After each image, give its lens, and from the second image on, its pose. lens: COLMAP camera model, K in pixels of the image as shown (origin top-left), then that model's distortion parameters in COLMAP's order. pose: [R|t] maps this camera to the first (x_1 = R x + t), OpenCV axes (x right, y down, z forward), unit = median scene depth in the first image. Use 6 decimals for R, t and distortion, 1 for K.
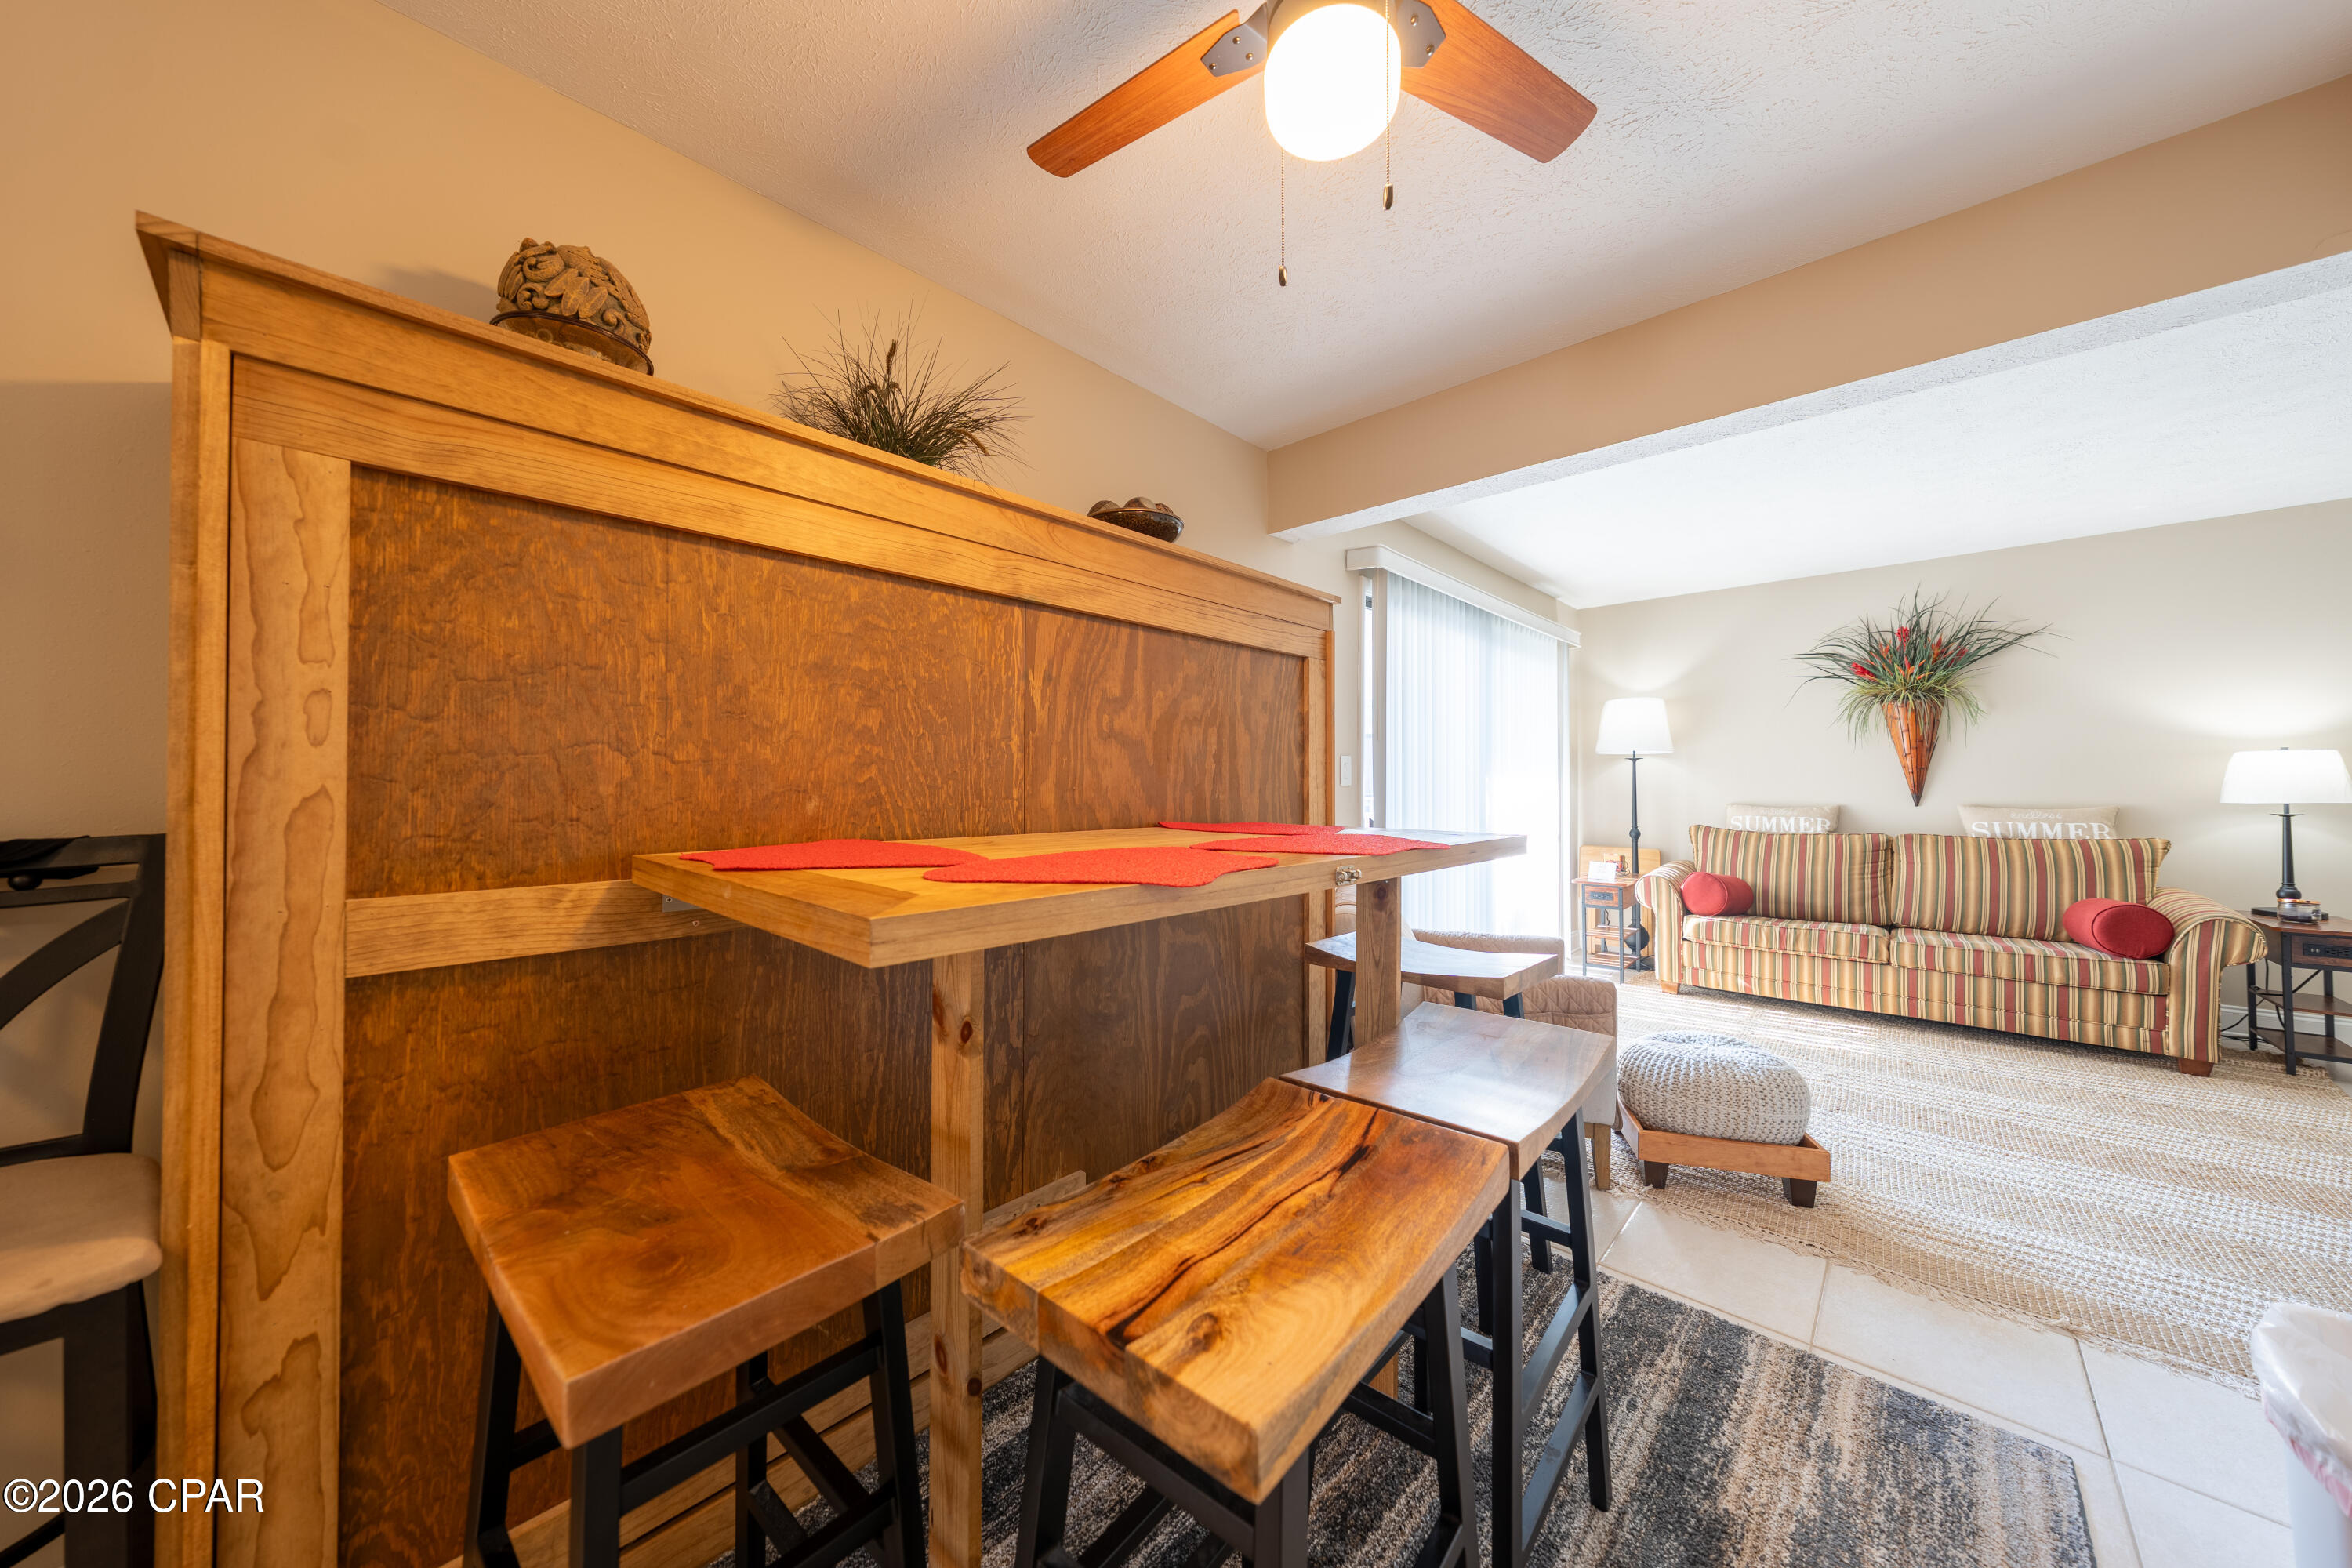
lens RADIAL K [[796.7, 0, 1180.6], [0, 796.7, 777.1], [0, 0, 1]] dist [-0.002753, 0.000036]
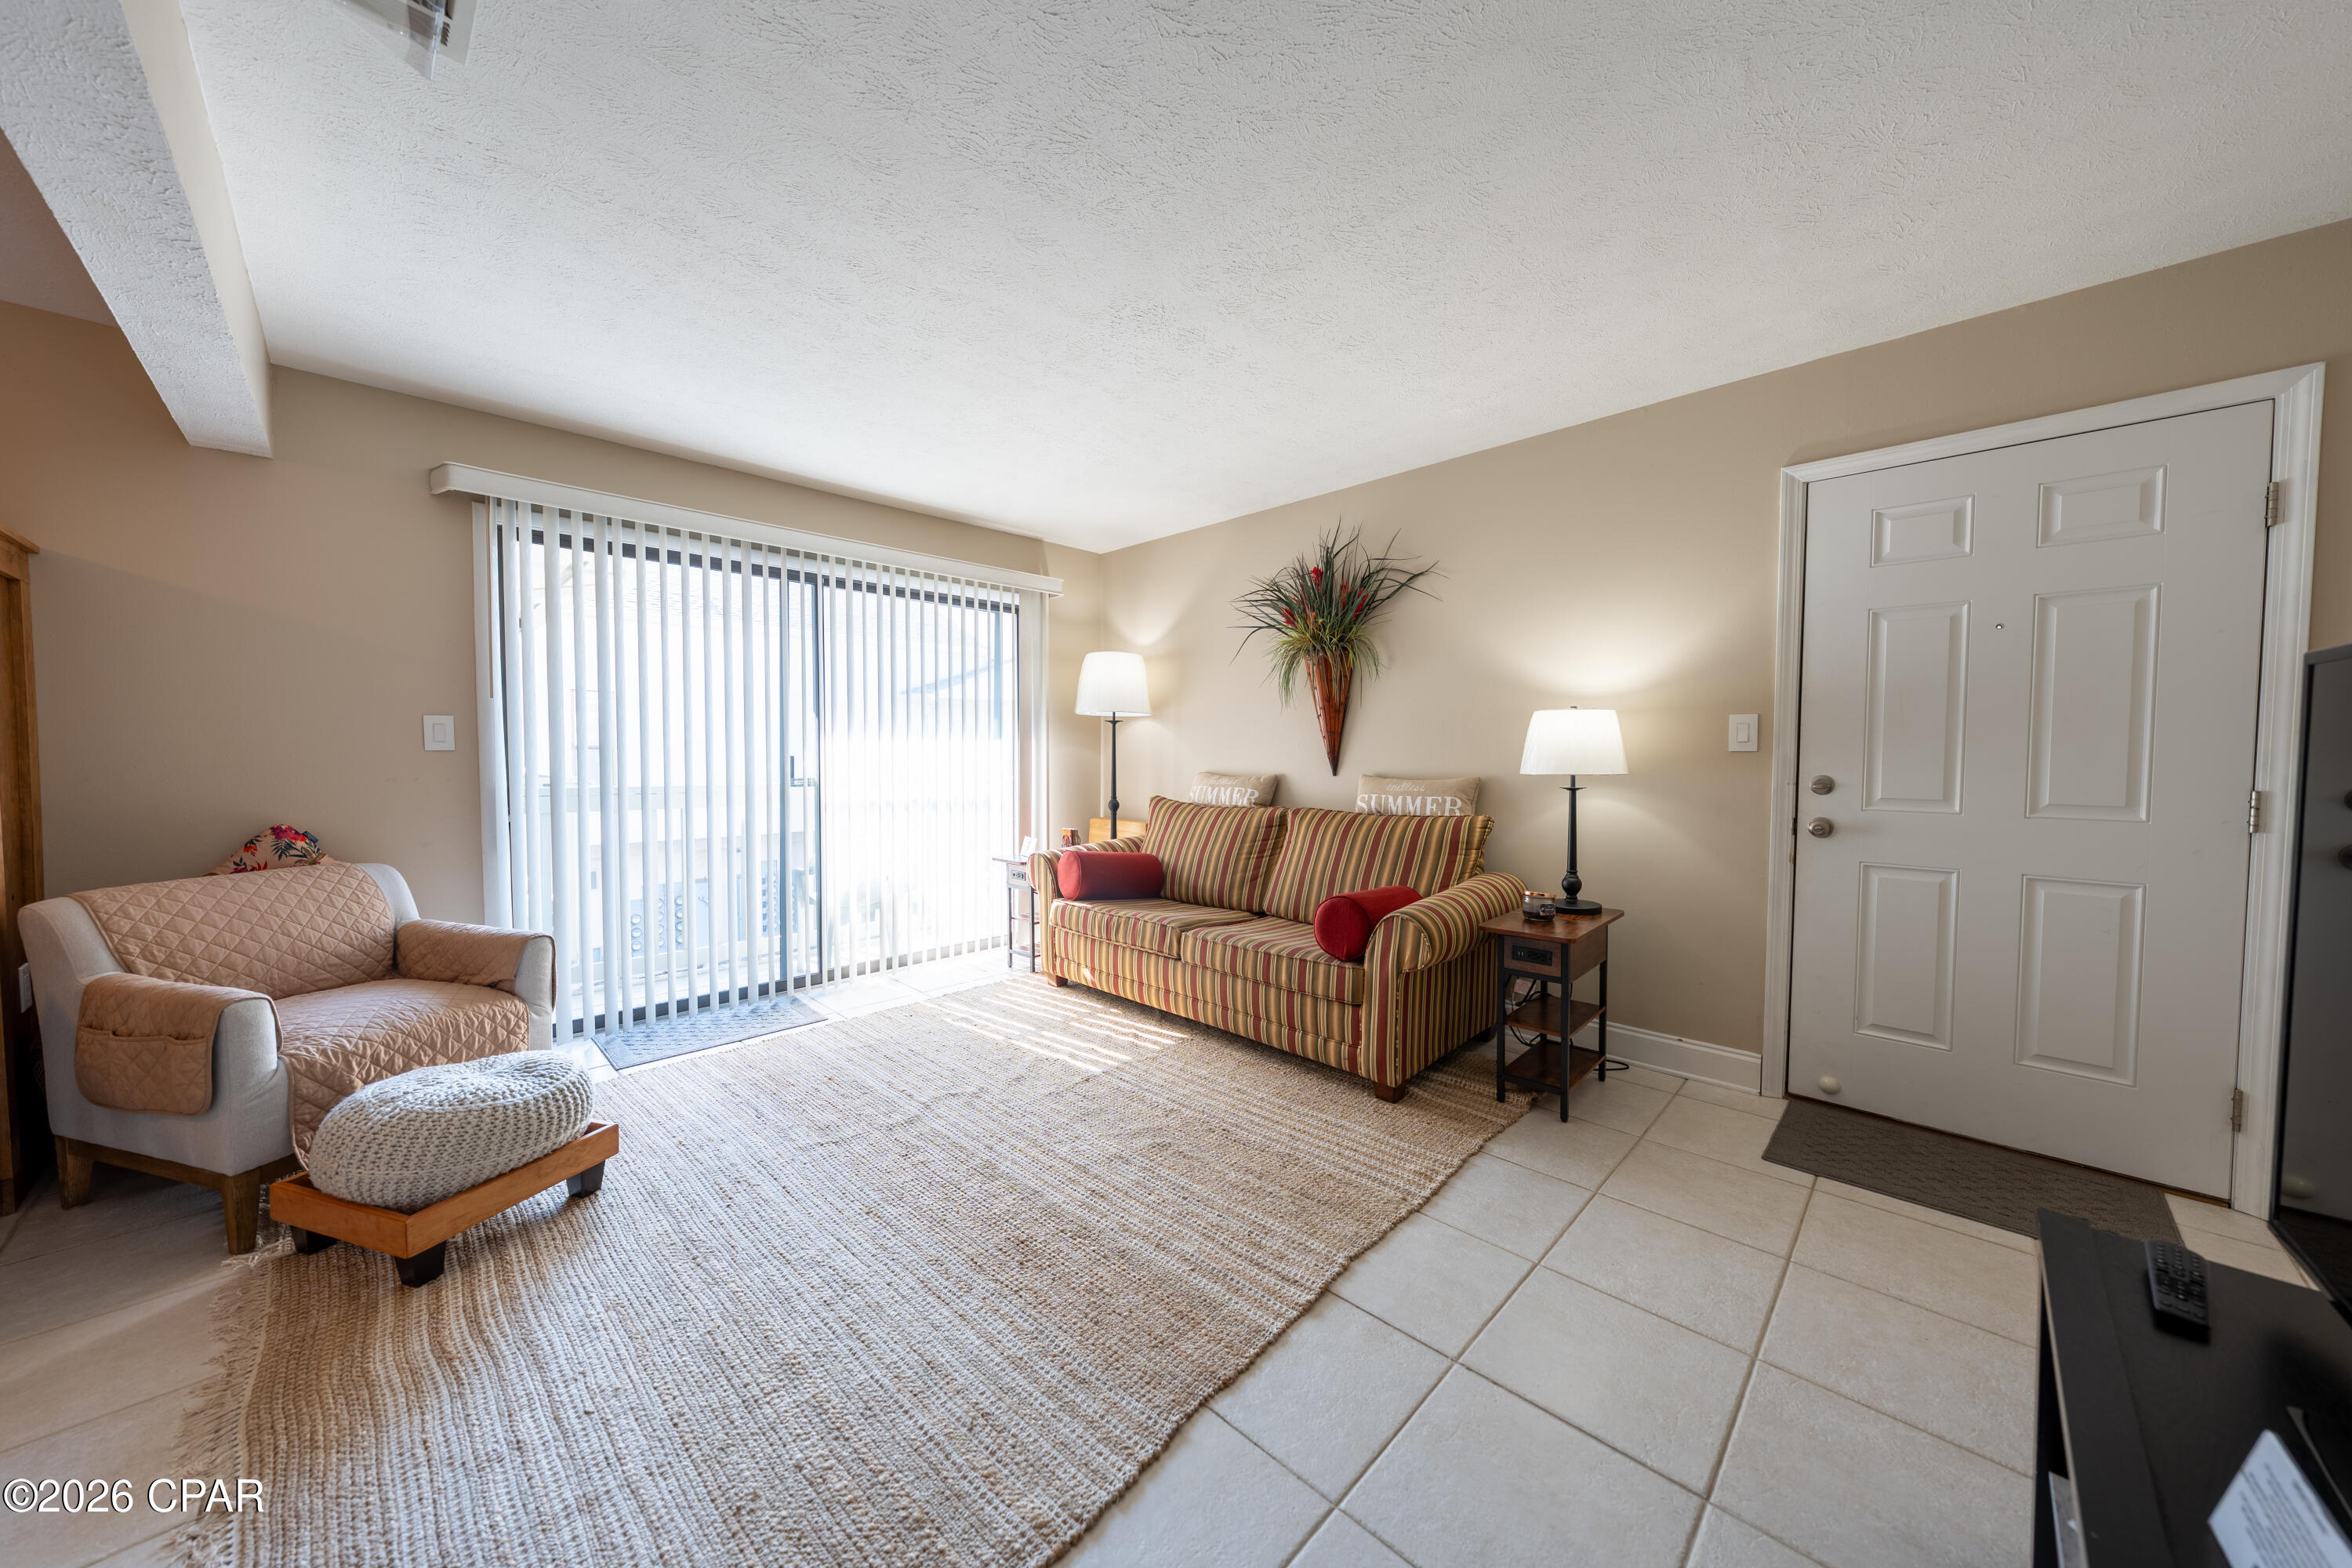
lens RADIAL K [[796.7, 0, 1180.6], [0, 796.7, 777.1], [0, 0, 1]] dist [-0.002753, 0.000036]
pose [[0.999753, 0.003301, -0.021970, 1.919147], [-0.002319, 0.999003, 0.044574, -0.000849], [0.022095, -0.044512, 0.998764, 0.309917]]
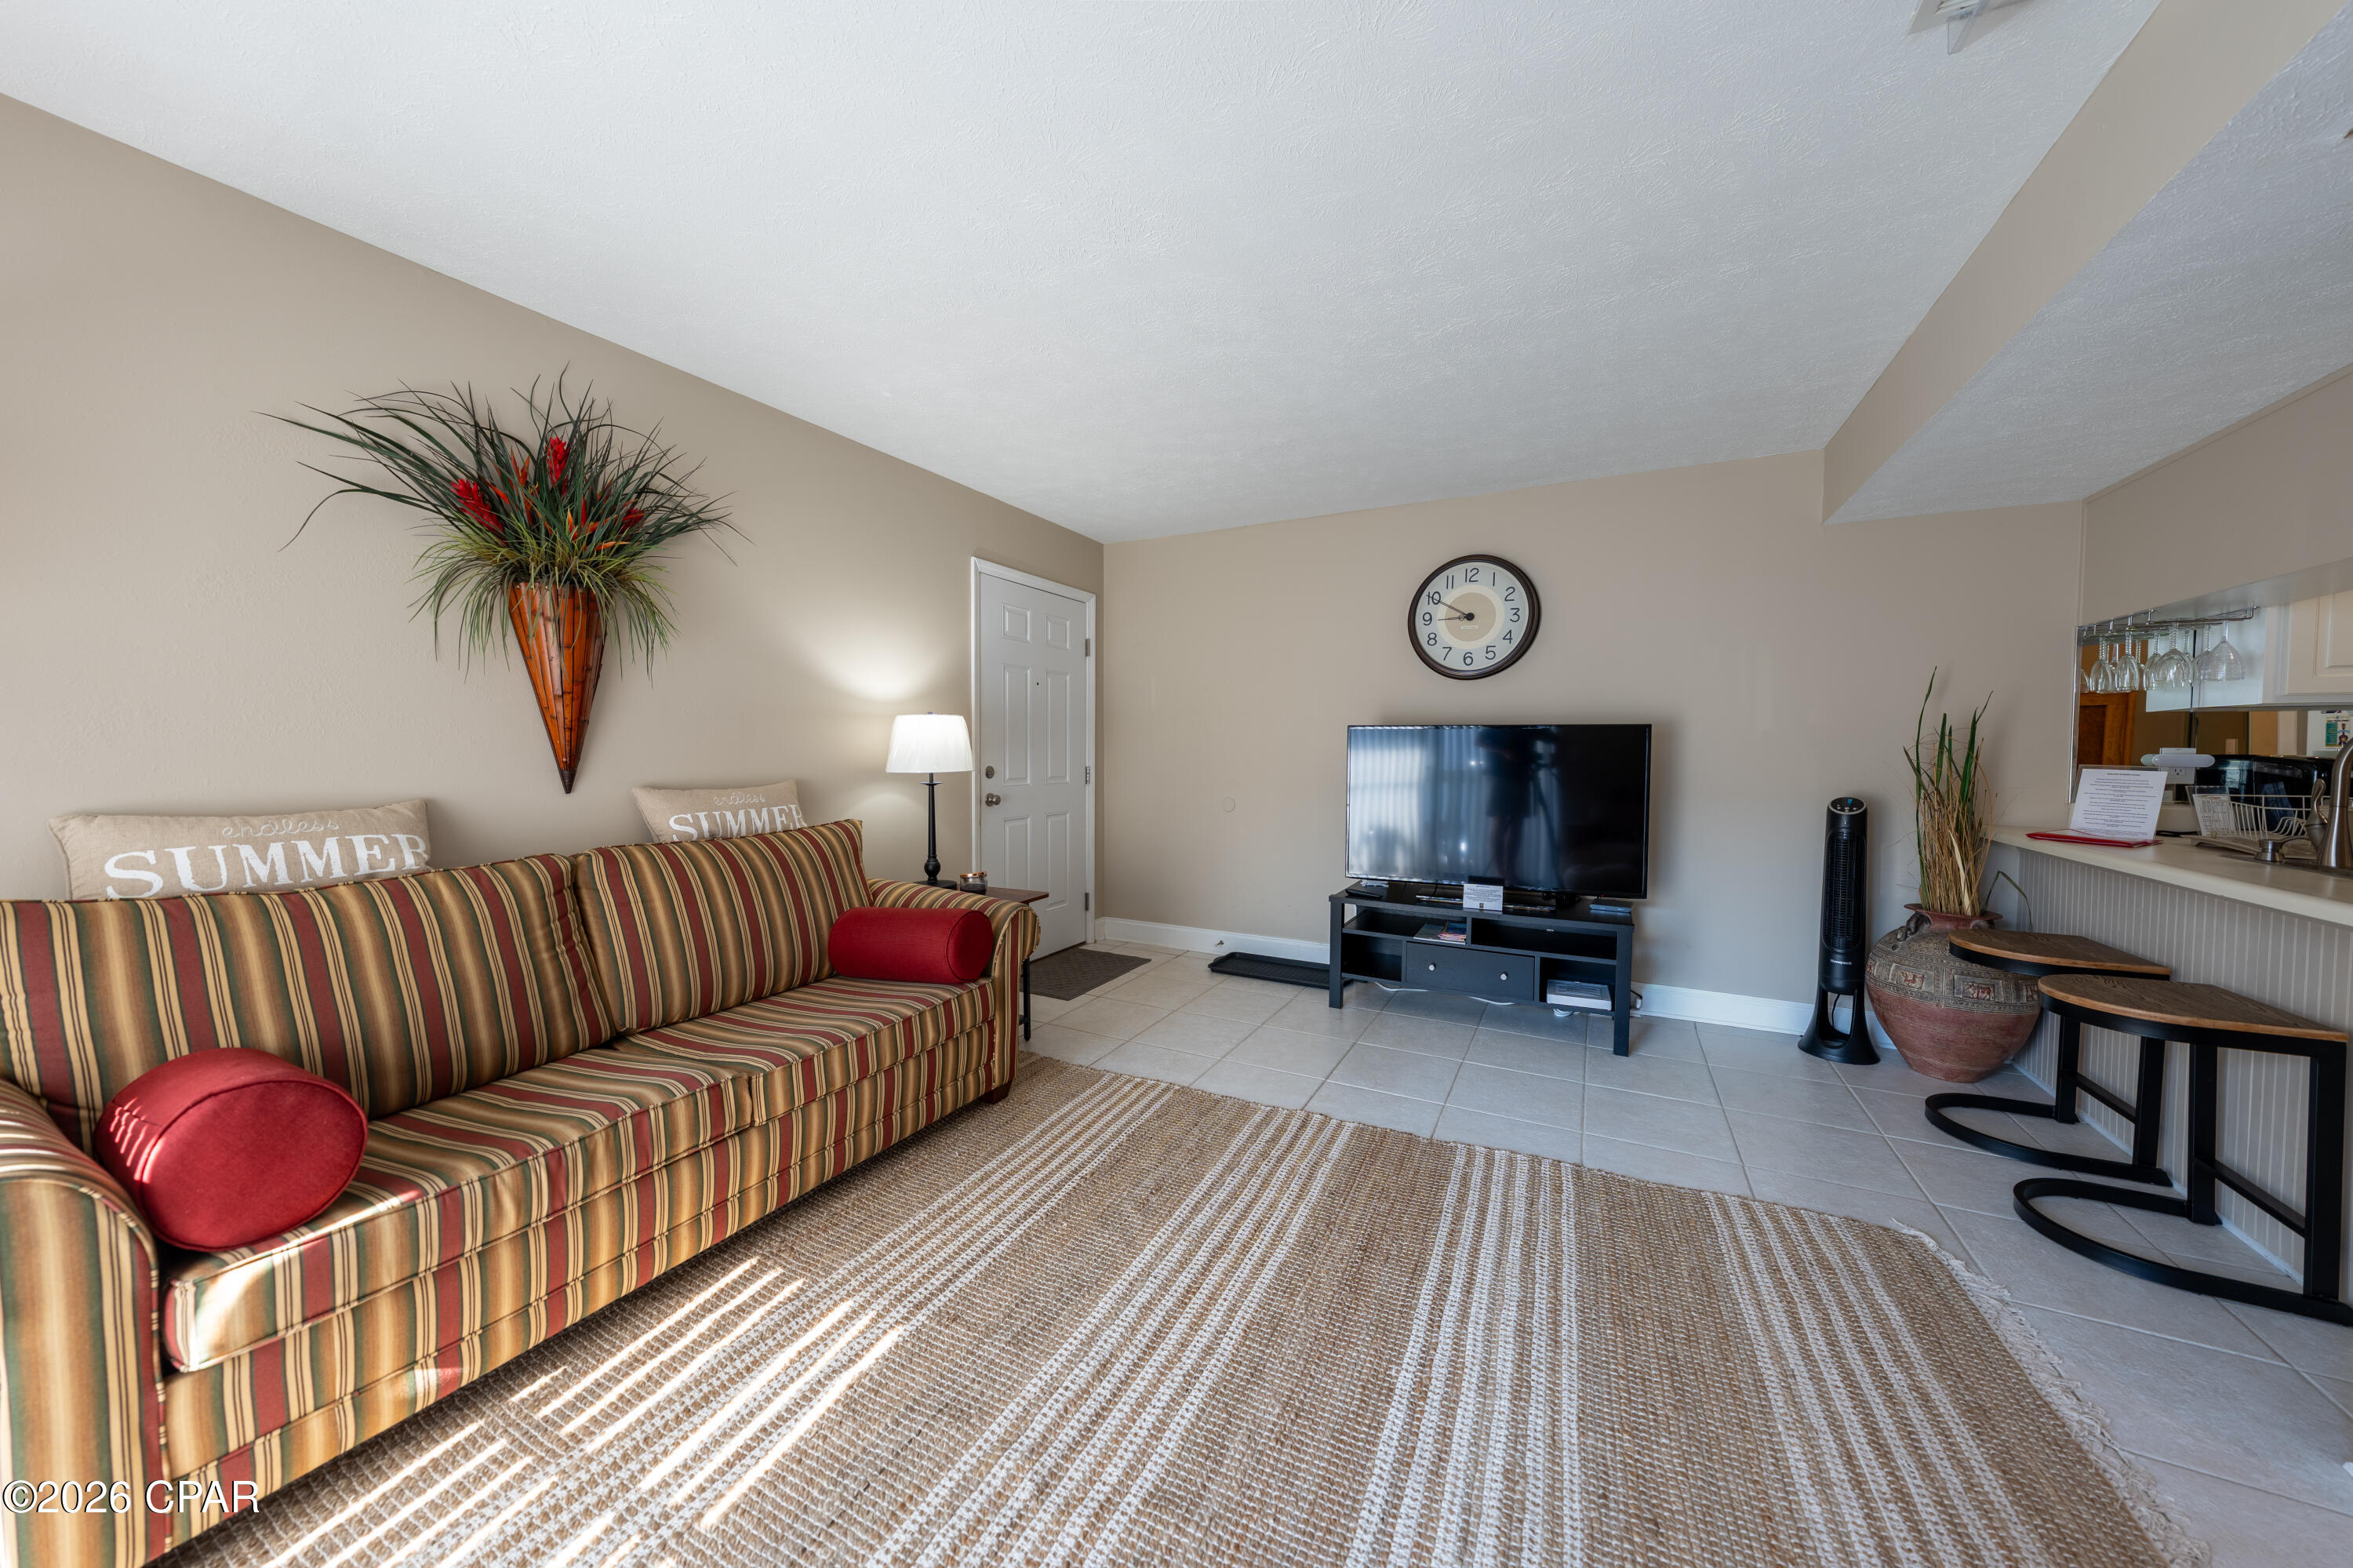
lens RADIAL K [[796.0, 0, 1180.0], [0, 796.0, 778.0], [0, 0, 1]] dist [-0.002858, 0.000217]
pose [[-0.268090, -0.035475, 0.962740, 0.765187], [-0.011878, 0.999368, 0.033517, 0.010350], [-0.963321, -0.002449, -0.268342, 1.853035]]
